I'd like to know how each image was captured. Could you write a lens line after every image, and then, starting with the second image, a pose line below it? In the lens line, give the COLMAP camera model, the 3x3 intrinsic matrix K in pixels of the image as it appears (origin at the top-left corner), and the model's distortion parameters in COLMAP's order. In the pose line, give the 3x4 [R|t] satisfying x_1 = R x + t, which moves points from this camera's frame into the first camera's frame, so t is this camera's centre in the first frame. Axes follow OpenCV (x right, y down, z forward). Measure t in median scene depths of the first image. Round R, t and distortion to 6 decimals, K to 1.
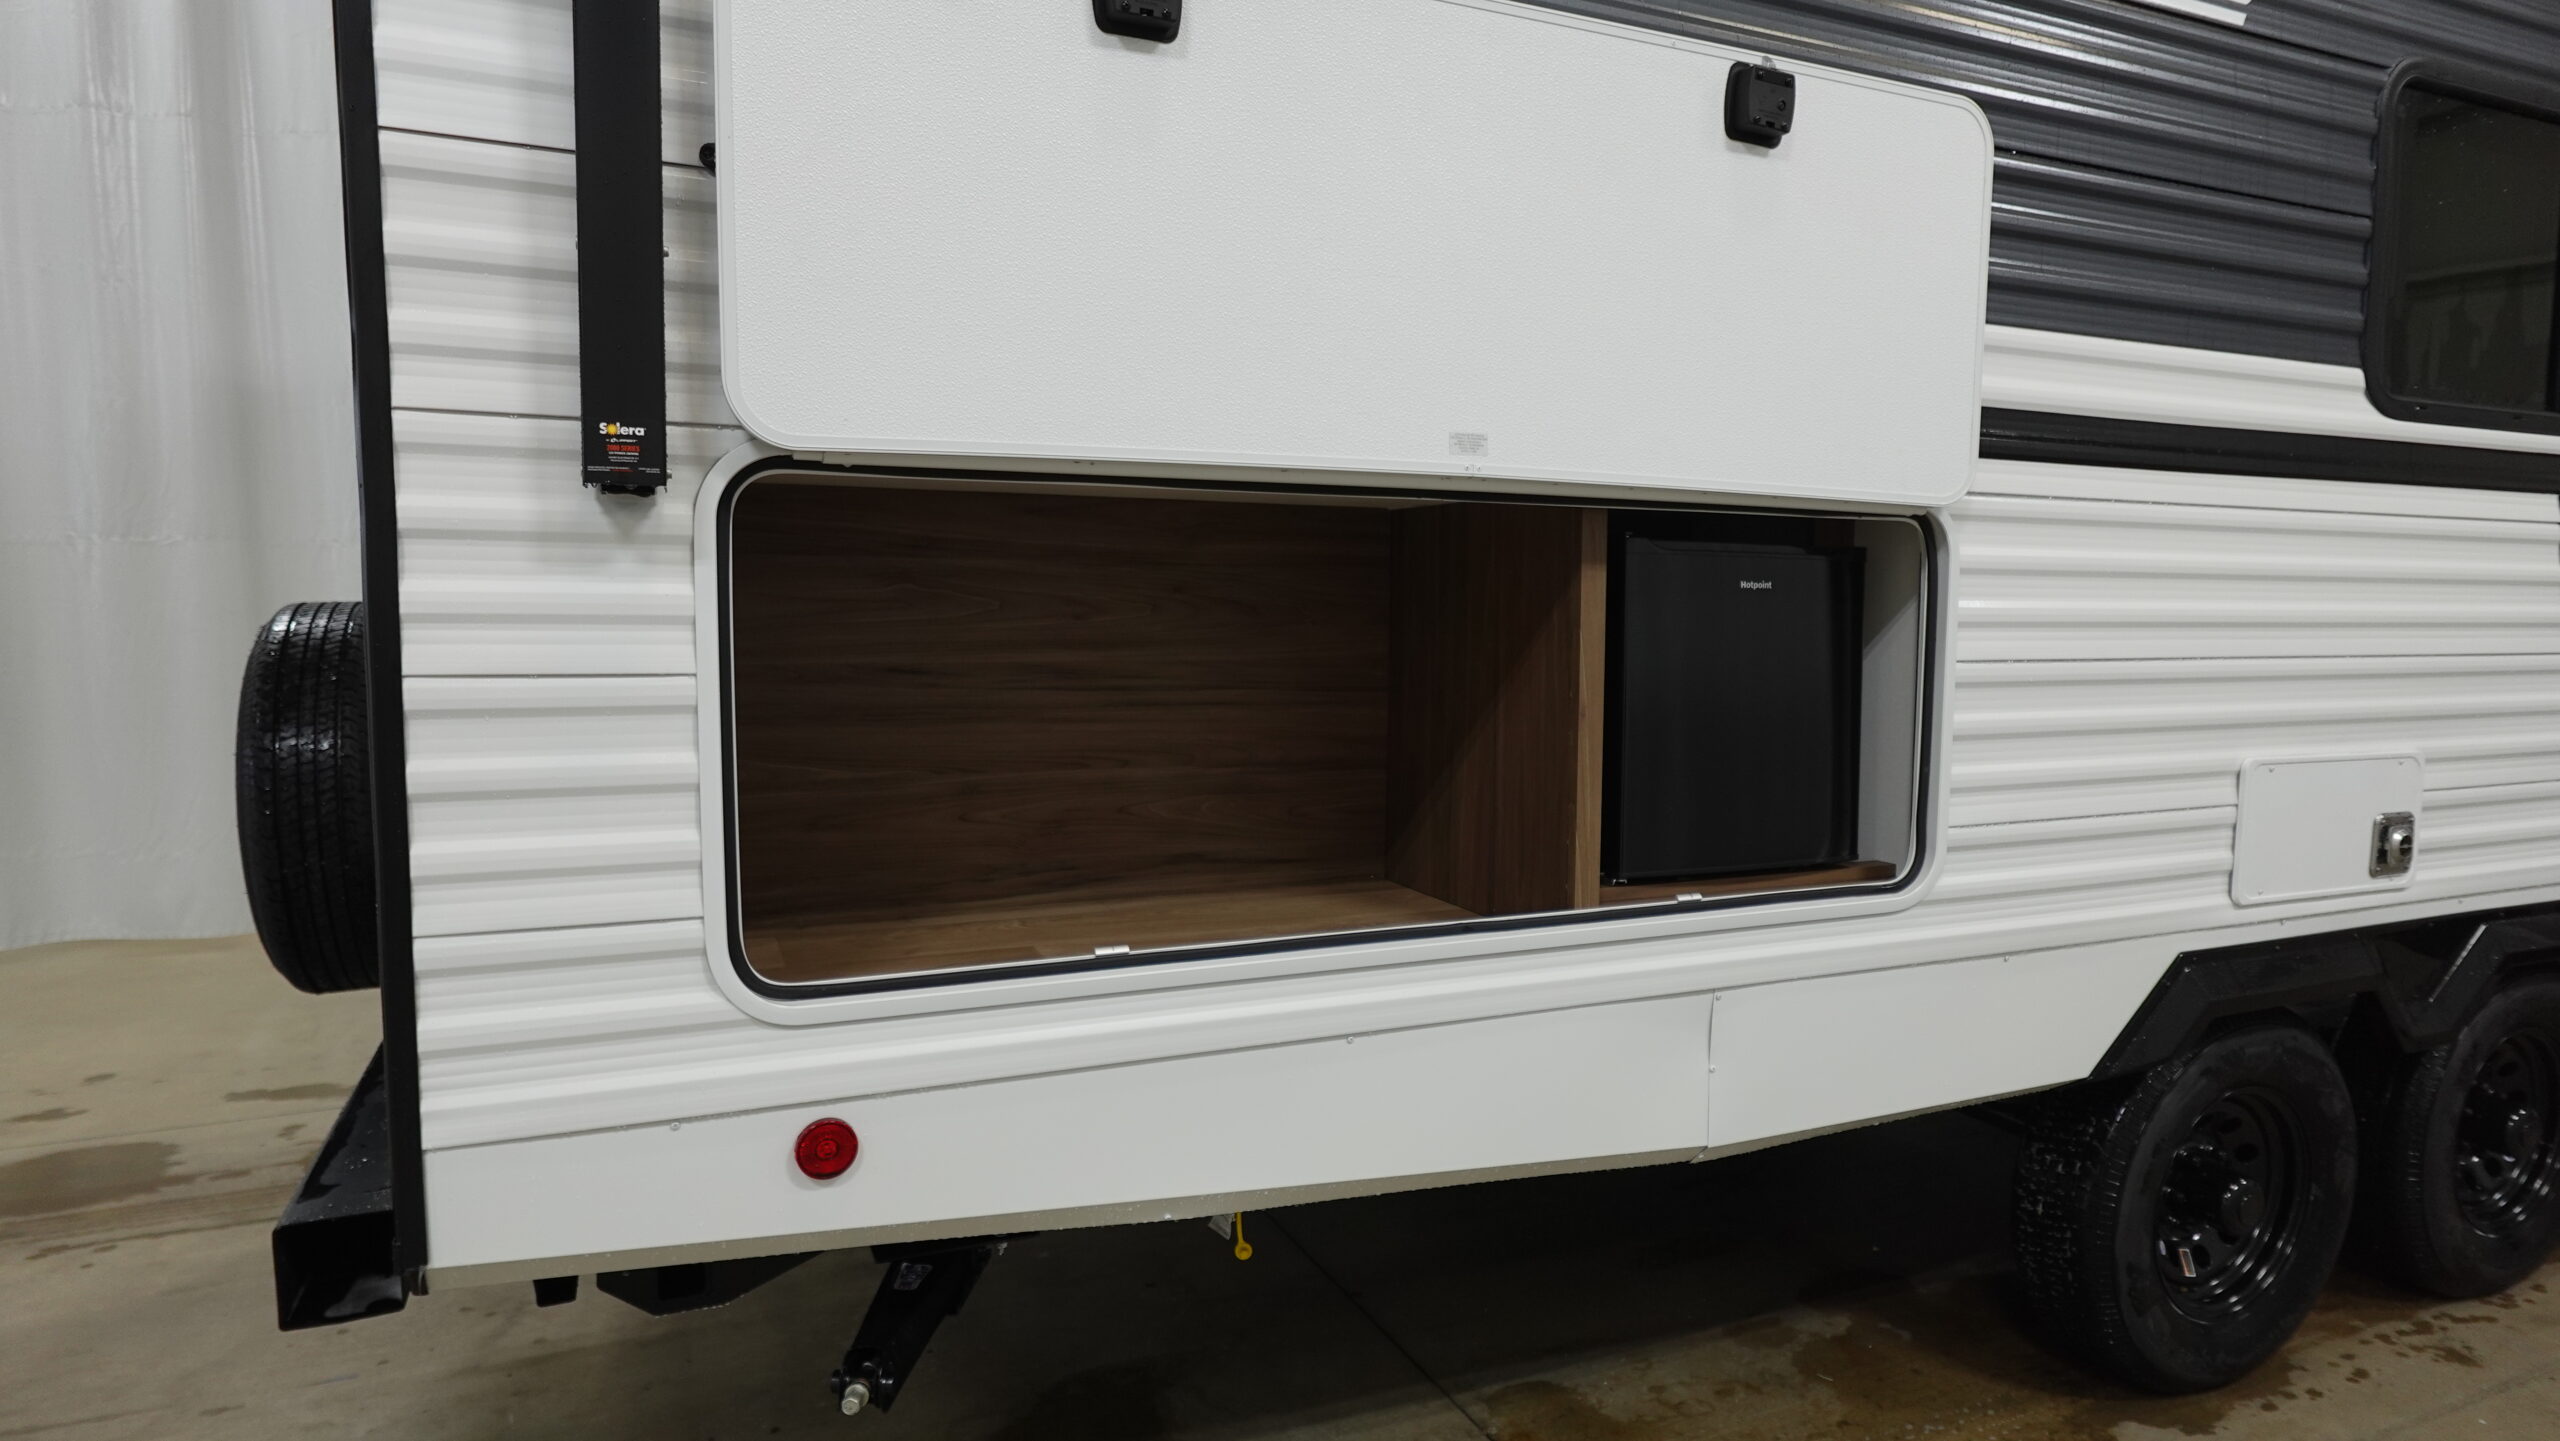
lens RADIAL K [[1469.2, 0, 1292.3], [0, 1469.2, 717.7], [0, 0, 1]] dist [-0.008289, 0.004208]
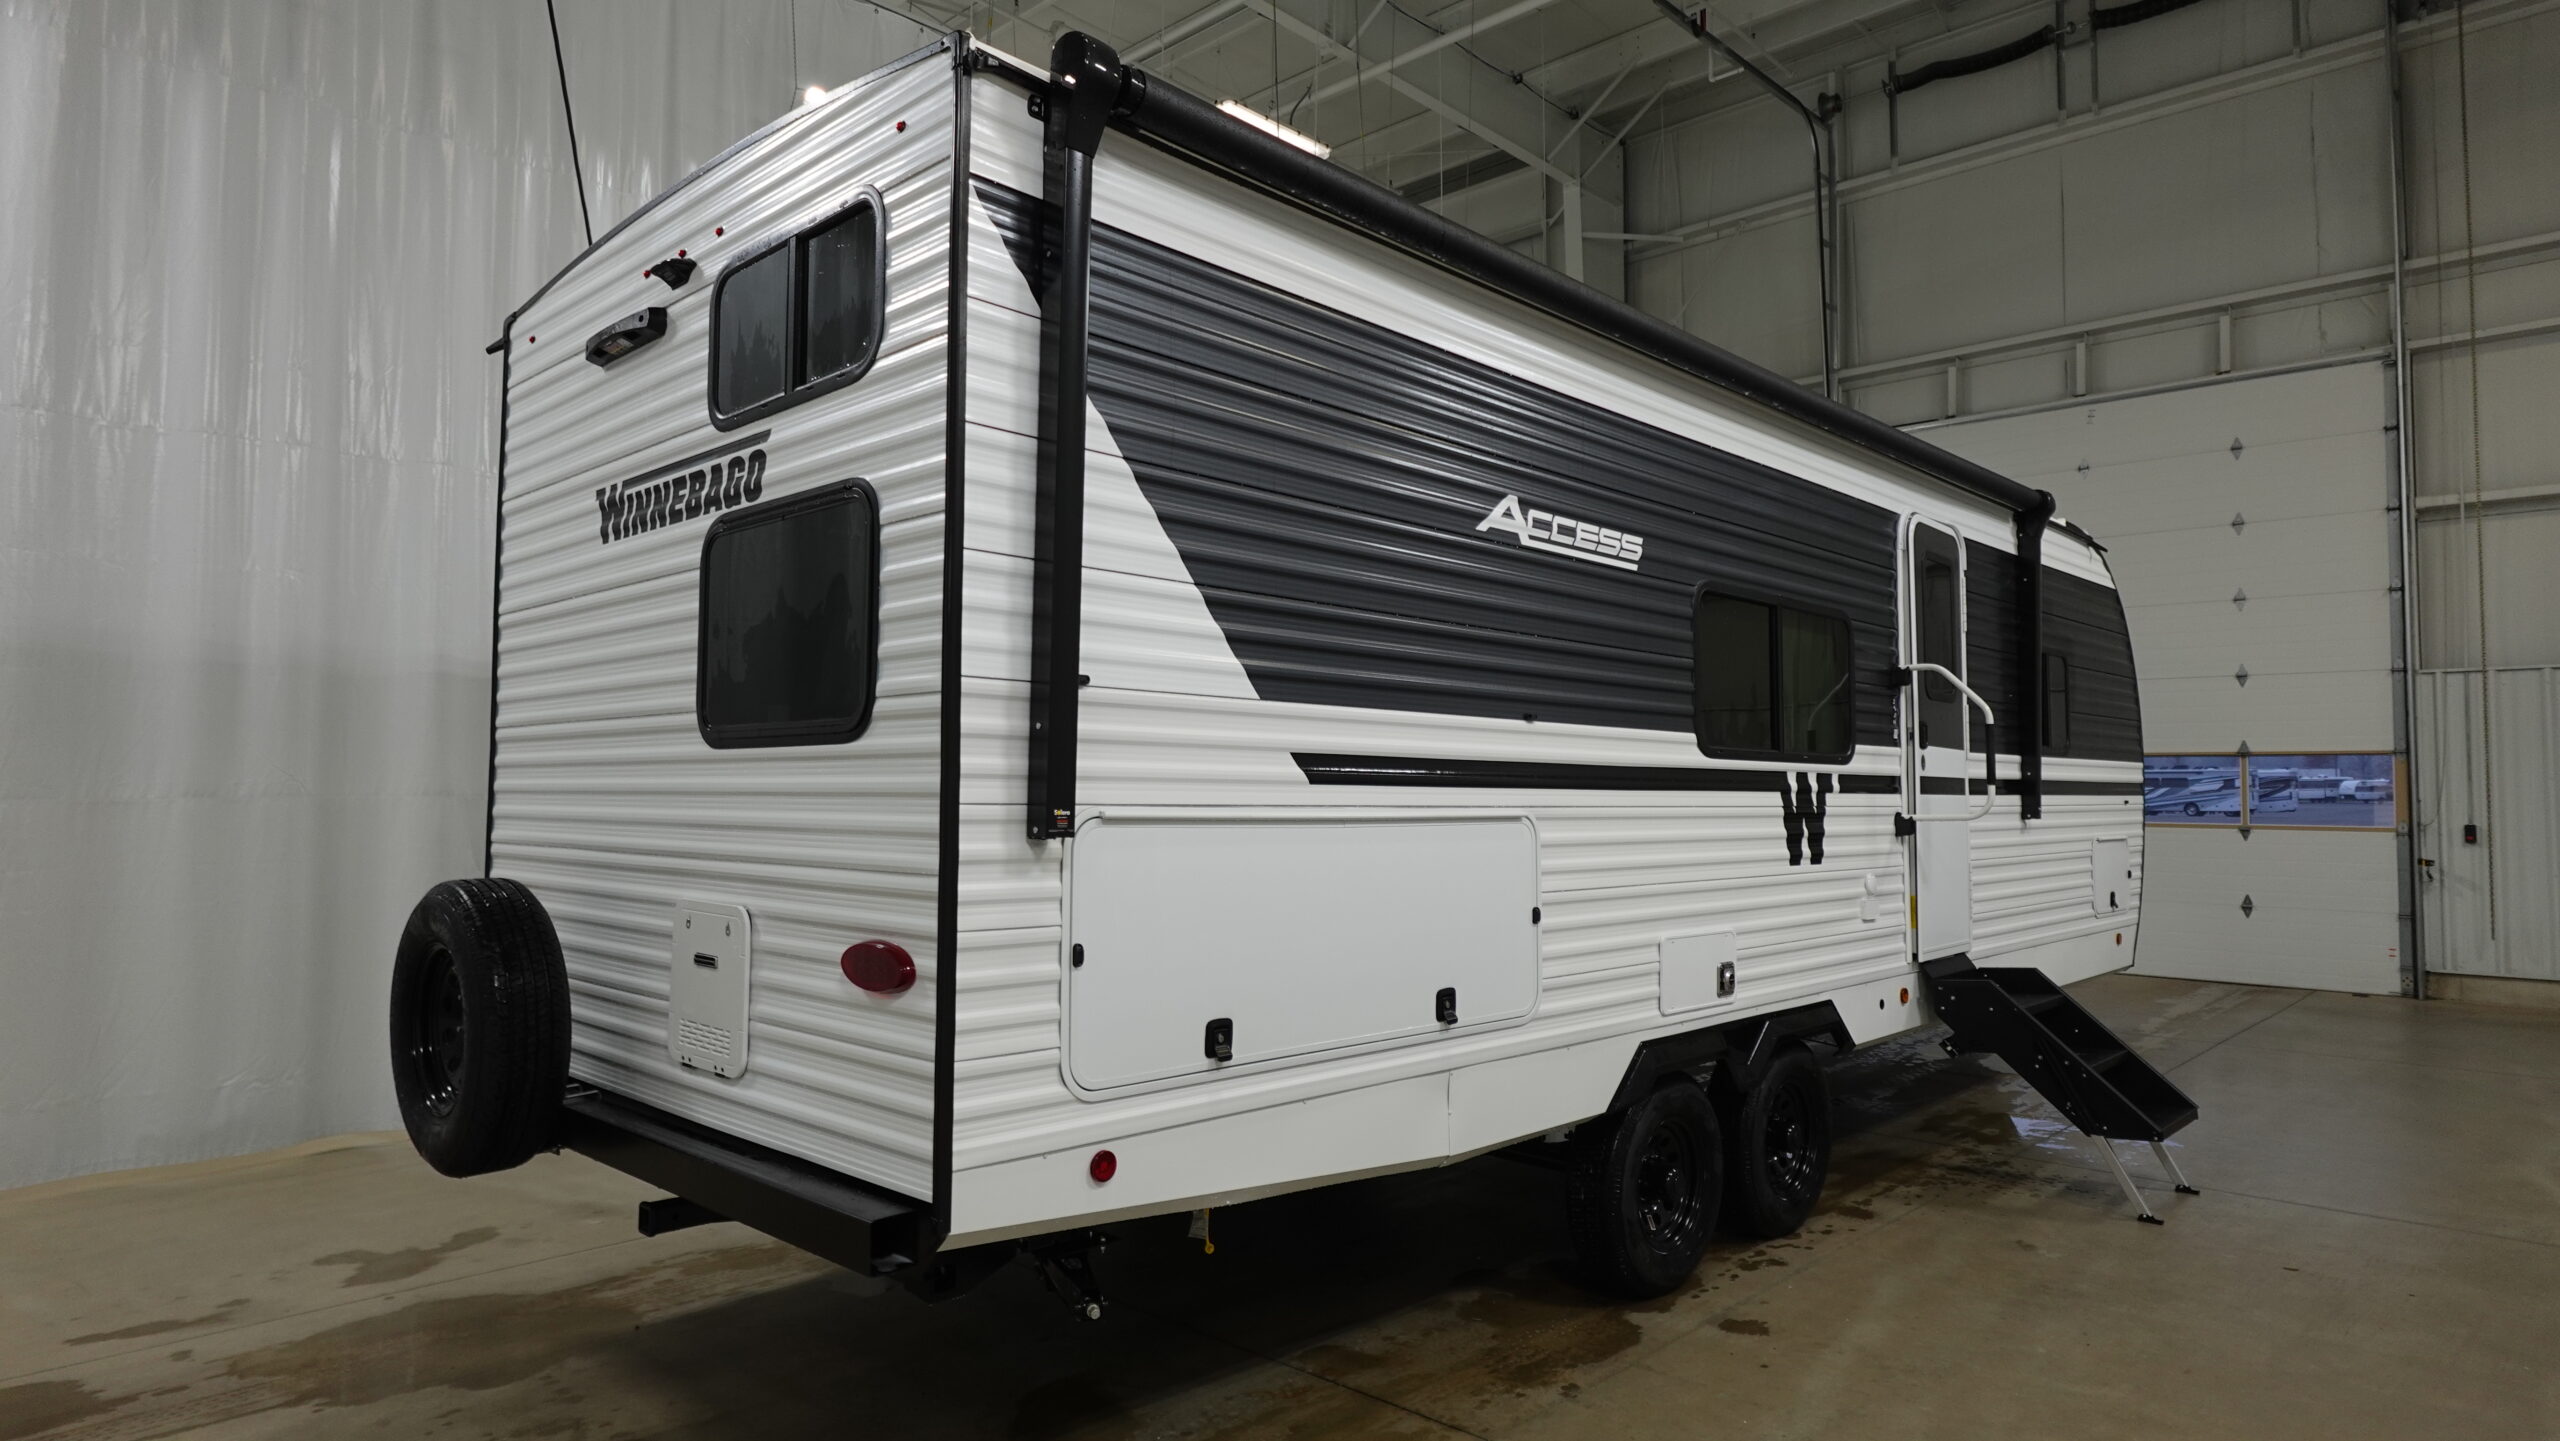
lens RADIAL K [[1469.2, 0, 1292.3], [0, 1469.2, 717.7], [0, 0, 1]] dist [-0.008289, 0.004208]
pose [[0.925423, 0.013271, 0.378703, -0.525217], [0.041629, 0.989777, -0.136412, -0.013484], [-0.376642, 0.142003, 0.915410, -0.614031]]
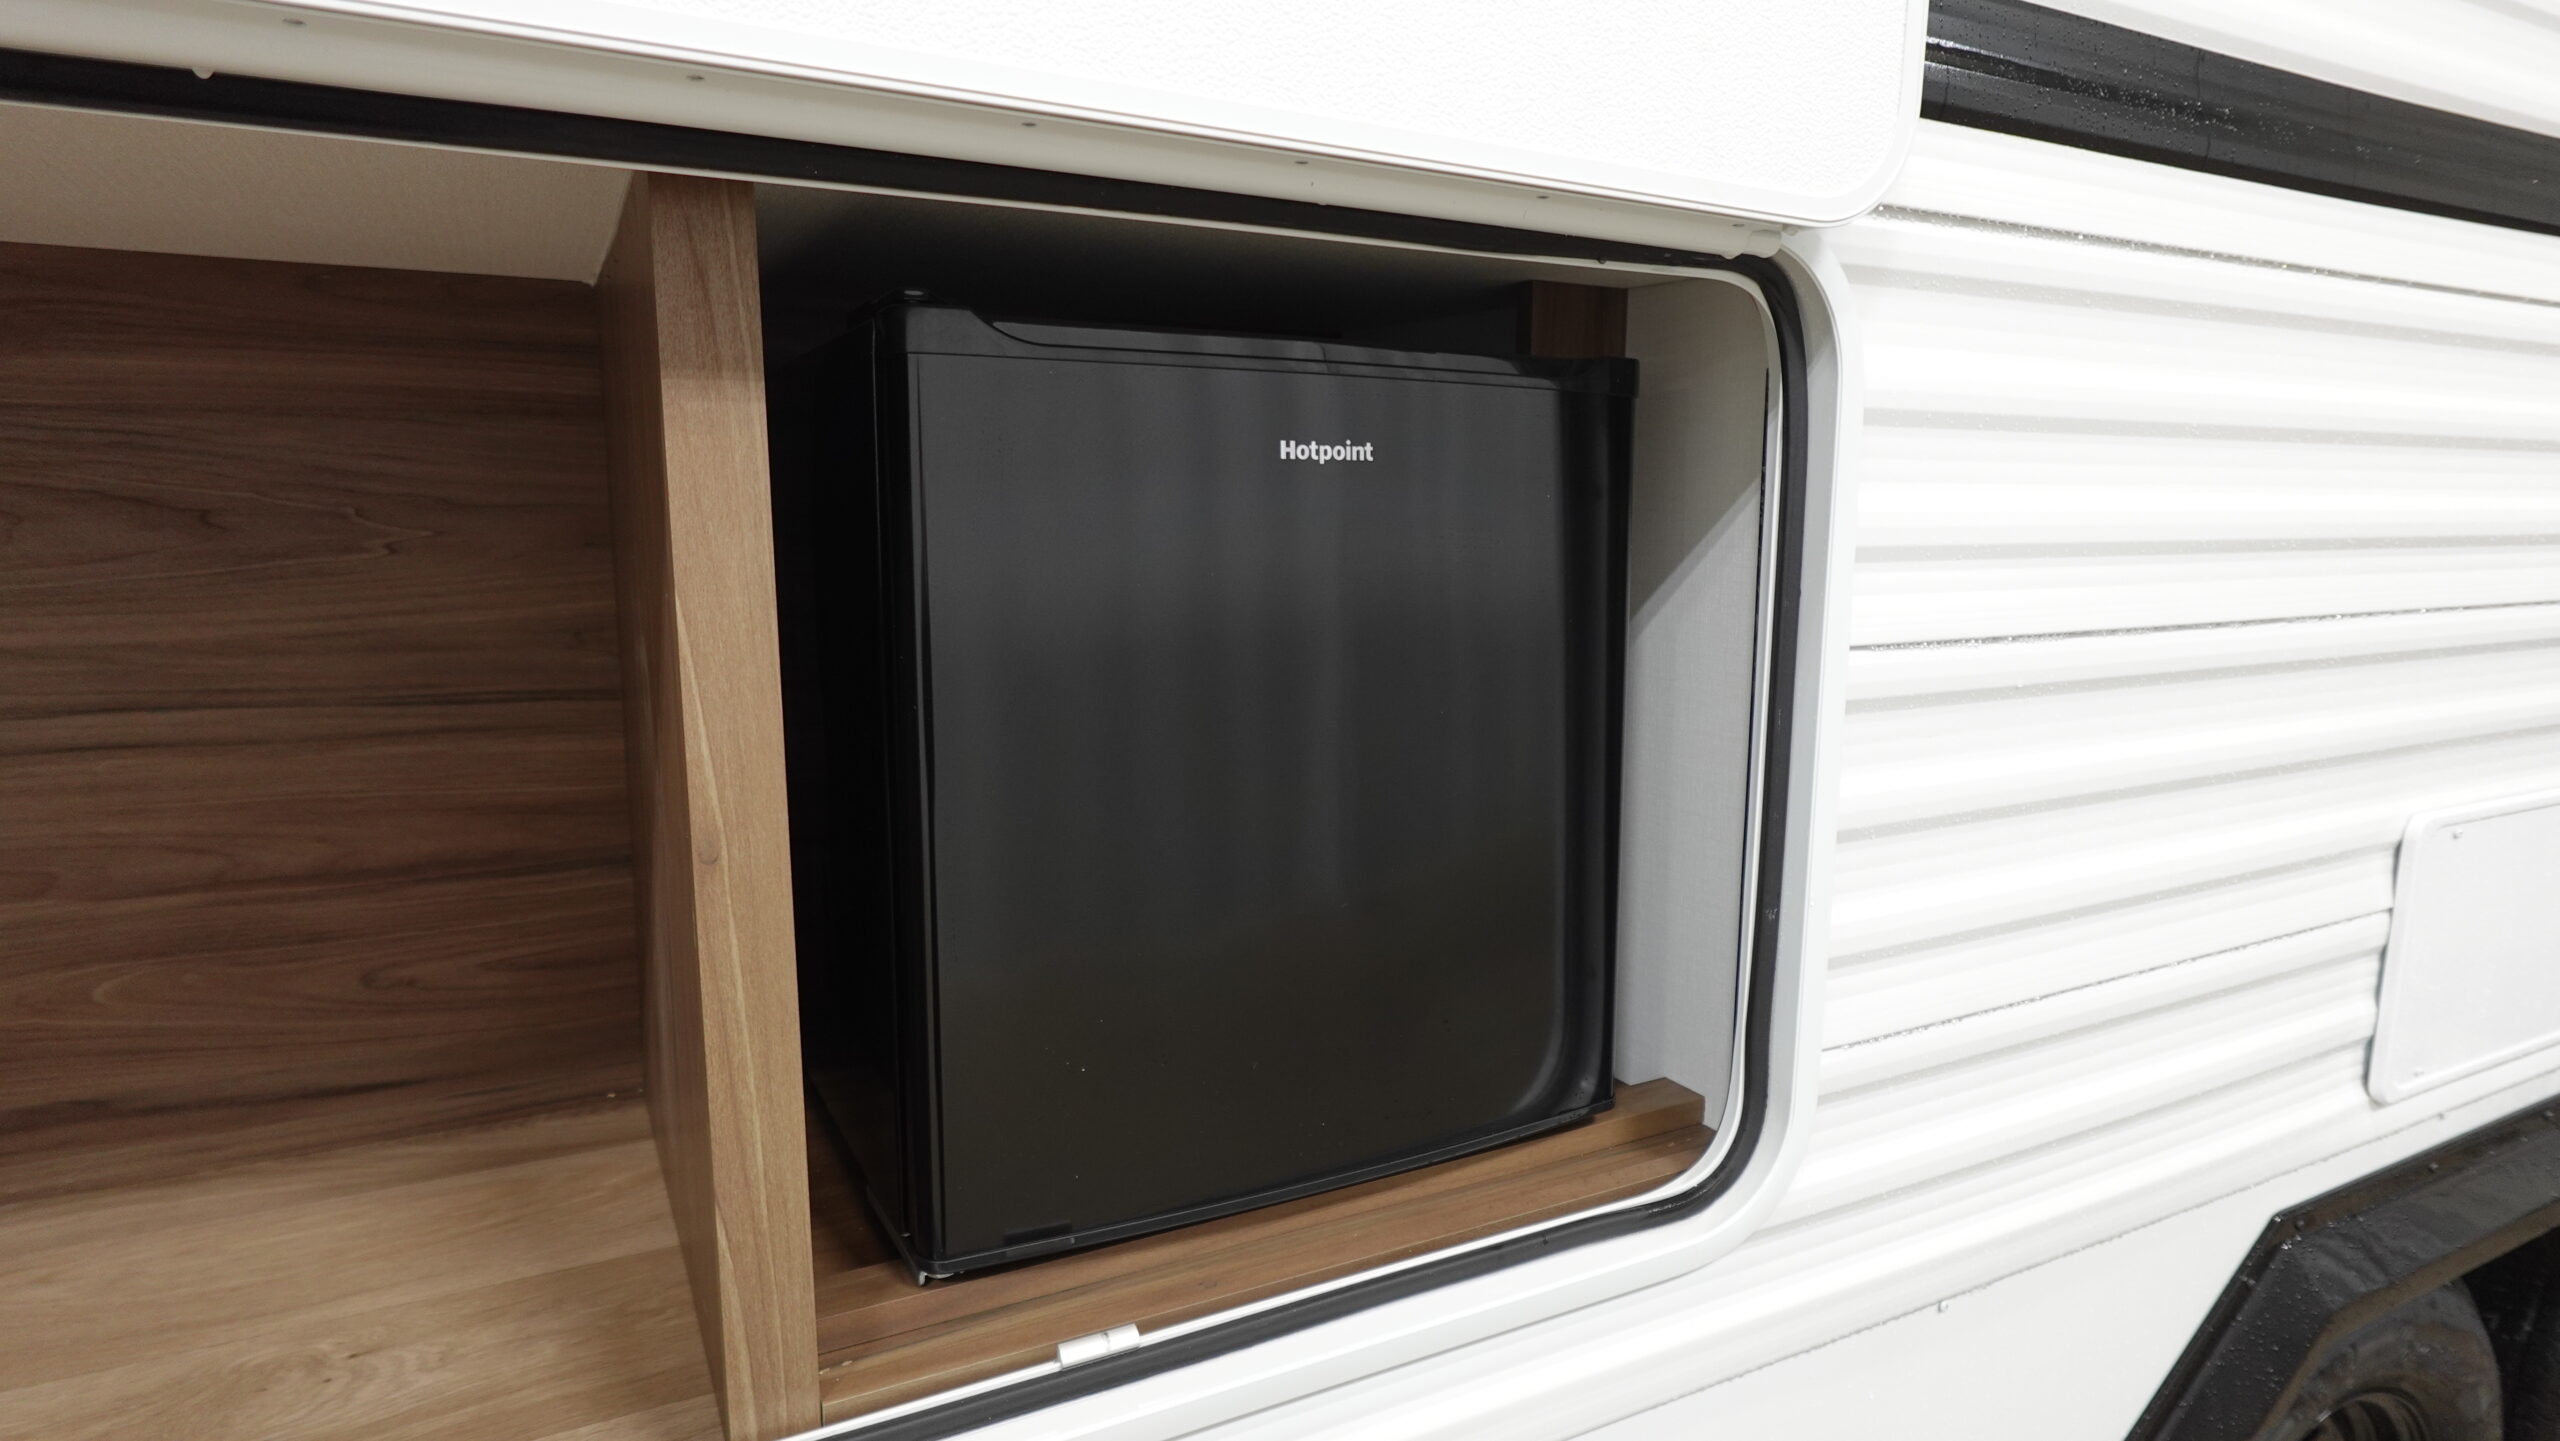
lens RADIAL K [[1469.2, 0, 1292.3], [0, 1469.2, 717.7], [0, 0, 1]] dist [-0.008289, 0.004208]
pose [[0.997217, -0.013157, 0.073383, 0.240327], [0.007803, 0.997318, 0.072777, -0.043598], [-0.074143, -0.072002, 0.994645, 0.541001]]
